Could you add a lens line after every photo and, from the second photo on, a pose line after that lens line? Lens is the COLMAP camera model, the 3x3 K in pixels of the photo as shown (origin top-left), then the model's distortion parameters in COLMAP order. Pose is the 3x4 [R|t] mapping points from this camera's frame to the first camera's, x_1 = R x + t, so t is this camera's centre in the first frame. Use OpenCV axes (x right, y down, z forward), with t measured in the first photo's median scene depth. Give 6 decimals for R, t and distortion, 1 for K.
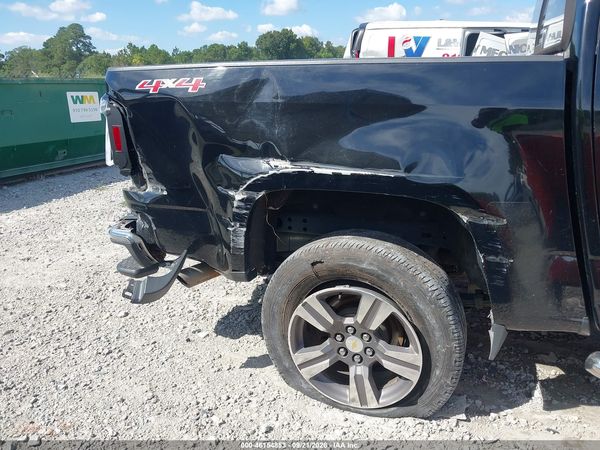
lens RADIAL K [[486.5, 0, 298.1], [0, 486.5, 226.4], [0, 0, 1]] dist [-0.000116, 0.005315]
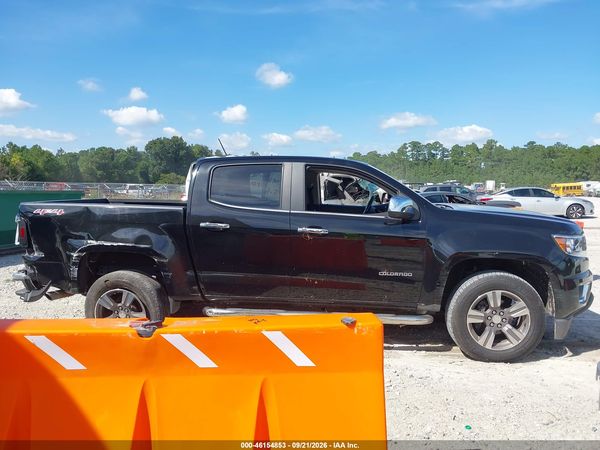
lens RADIAL K [[486.5, 0, 299.5], [0, 486.5, 222.0], [0, 0, 1]] dist [-0.000116, 0.005315]
pose [[0.974974, 0.014164, 0.221868, 0.435994], [0.033797, 0.976927, -0.210883, 0.331010], [-0.219736, 0.213104, 0.951999, -1.646021]]
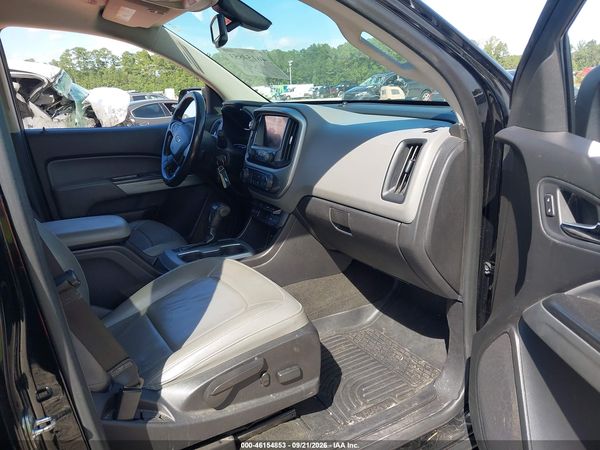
lens RADIAL K [[486.5, 0, 300.7], [0, 486.5, 225.4], [0, 0, 1]] dist [-0.000116, 0.005315]
pose [[0.653474, -0.210369, 0.727129, 0.458696], [0.246331, 0.967418, 0.058509, 0.304369], [-0.715746, 0.140881, 0.684003, -1.546312]]
